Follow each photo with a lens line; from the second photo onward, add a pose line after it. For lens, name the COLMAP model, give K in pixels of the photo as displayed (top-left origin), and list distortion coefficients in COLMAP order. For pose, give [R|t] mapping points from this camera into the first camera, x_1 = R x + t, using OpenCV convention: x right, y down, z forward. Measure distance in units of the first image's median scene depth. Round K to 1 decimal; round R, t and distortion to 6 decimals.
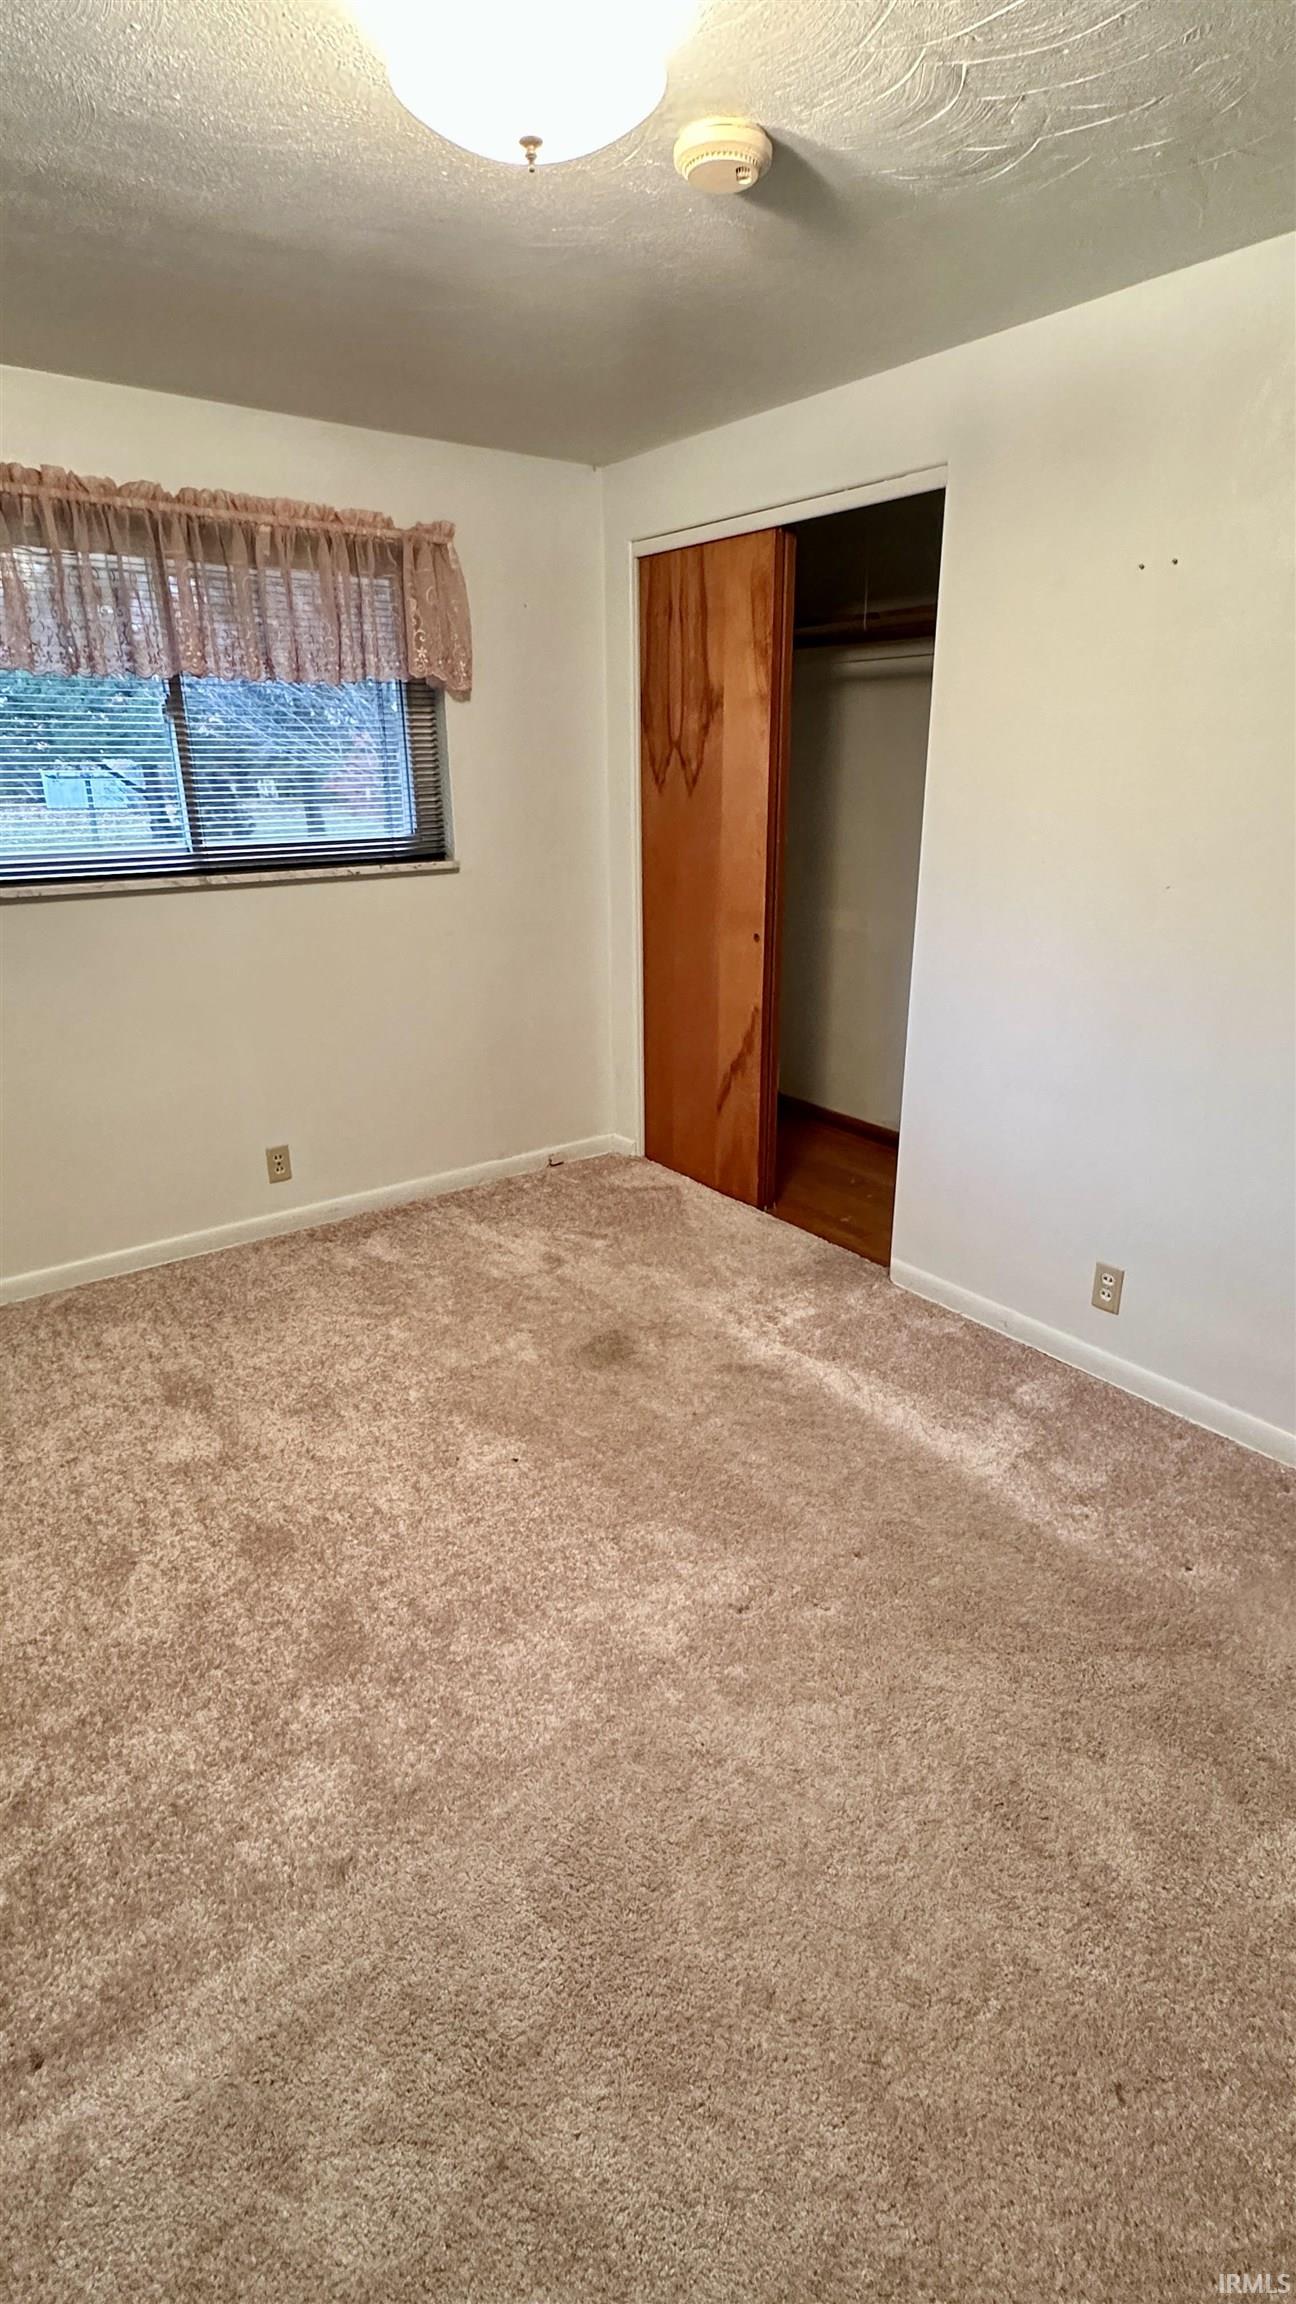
lens RADIAL K [[1109.1, 0, 648.0], [0, 1109.1, 1152.0], [0, 0, 1]] dist [-0.001387, 0.000133]
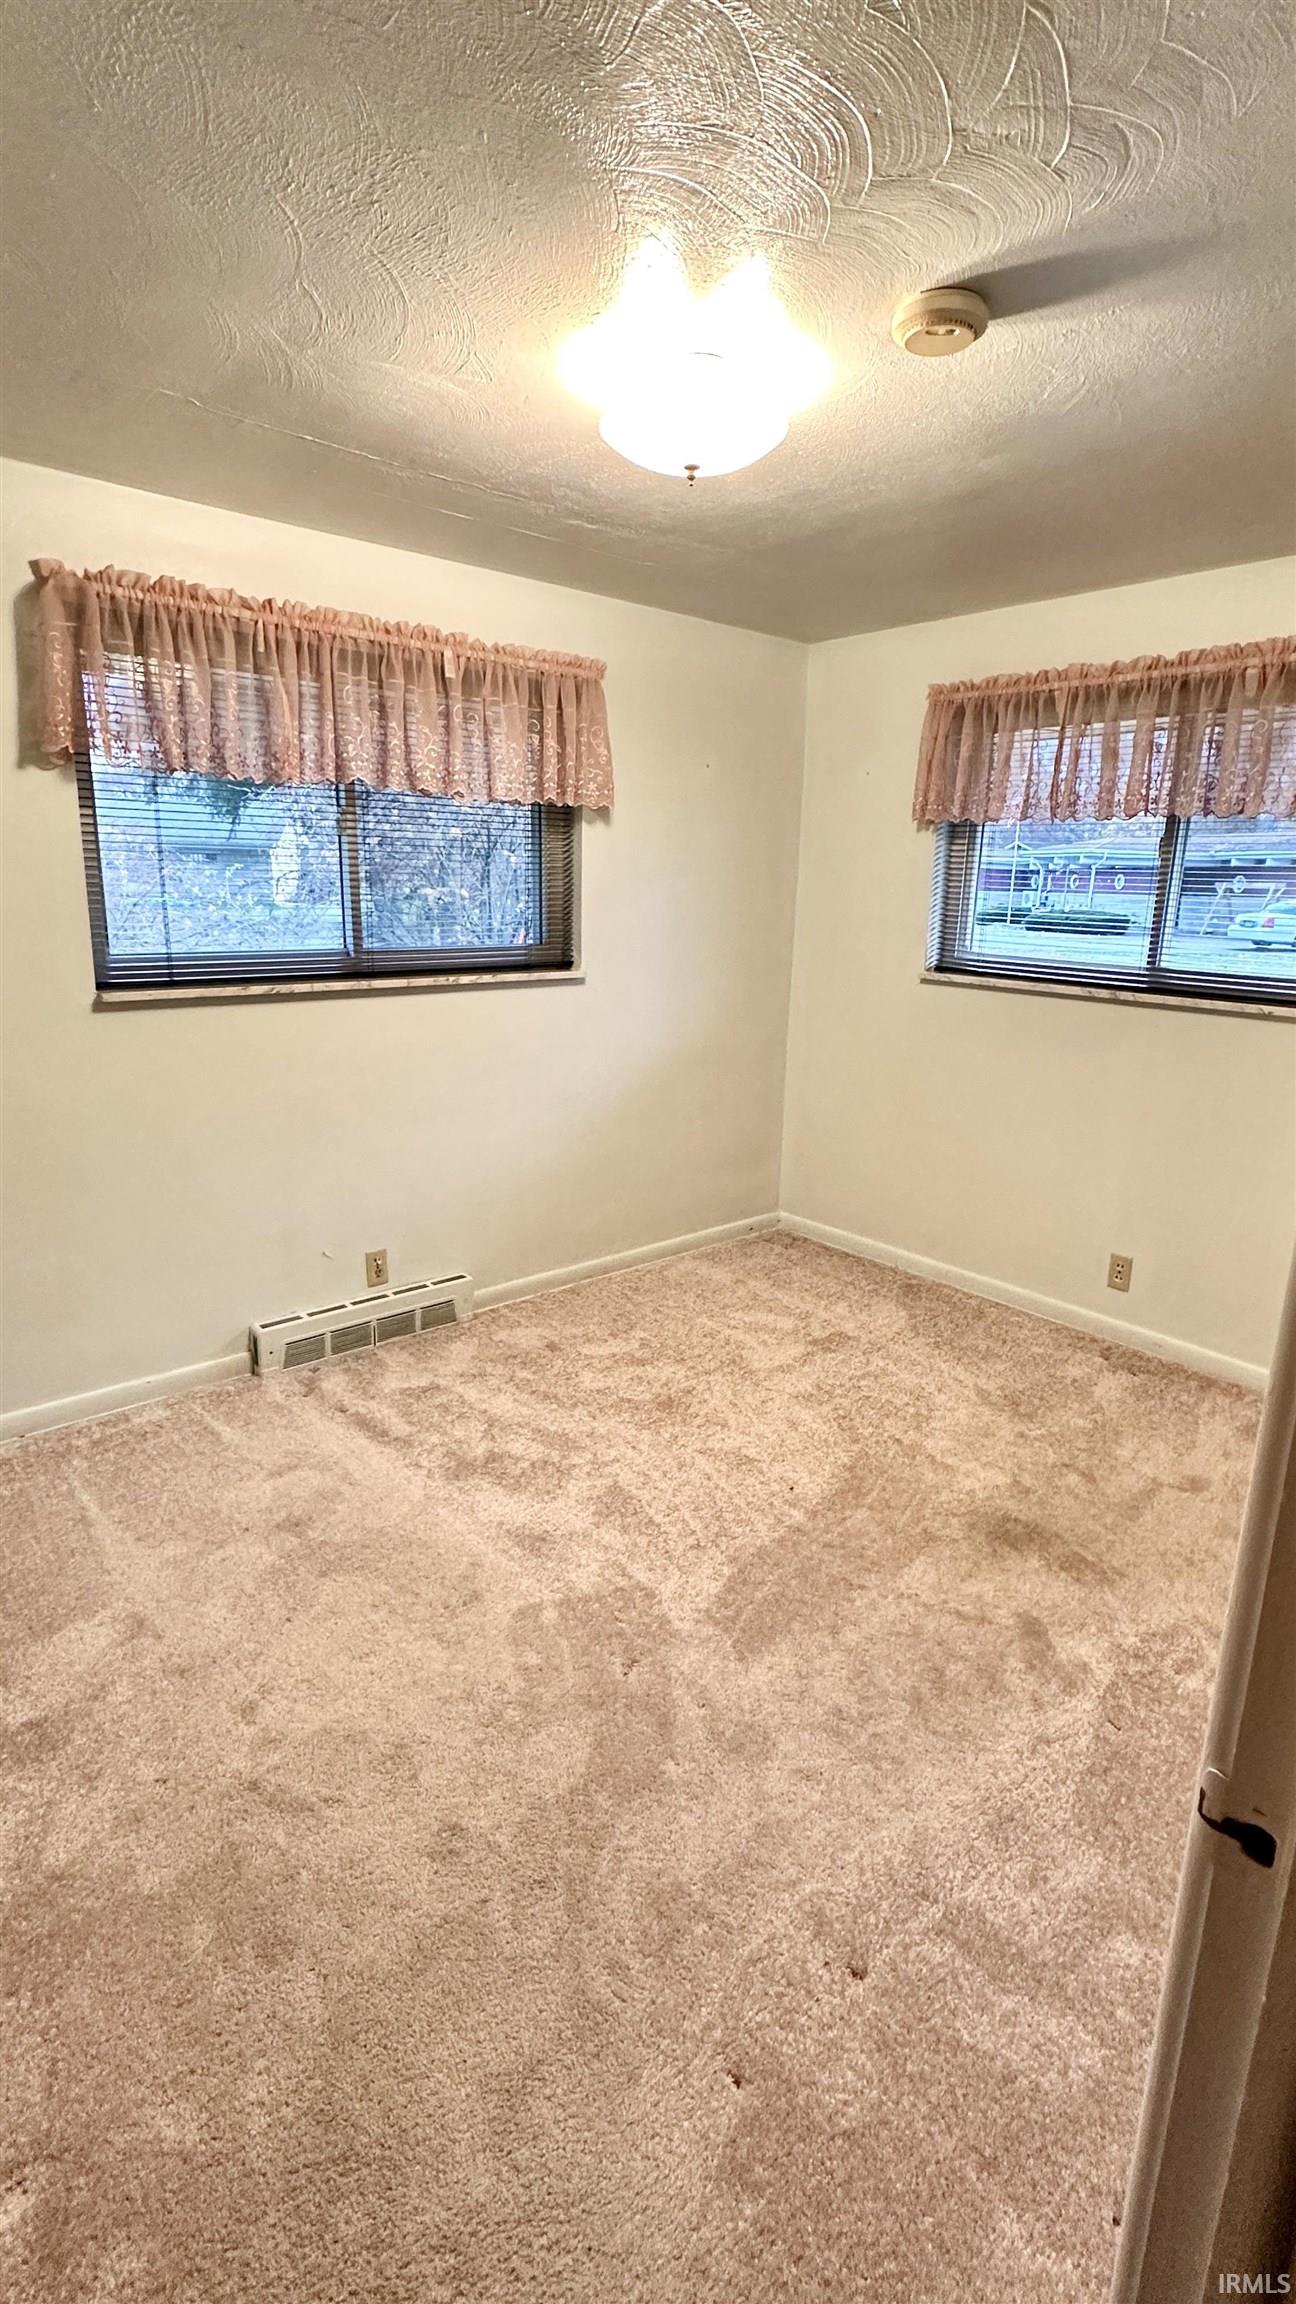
lens RADIAL K [[1109.1, 0, 648.0], [0, 1109.1, 1152.0], [0, 0, 1]] dist [-0.001387, 0.000133]
pose [[0.053570, 0.245632, -0.967882, 0.726003], [-0.362439, 0.907957, 0.210363, -0.176763], [0.930467, 0.339529, 0.137666, 0.498293]]
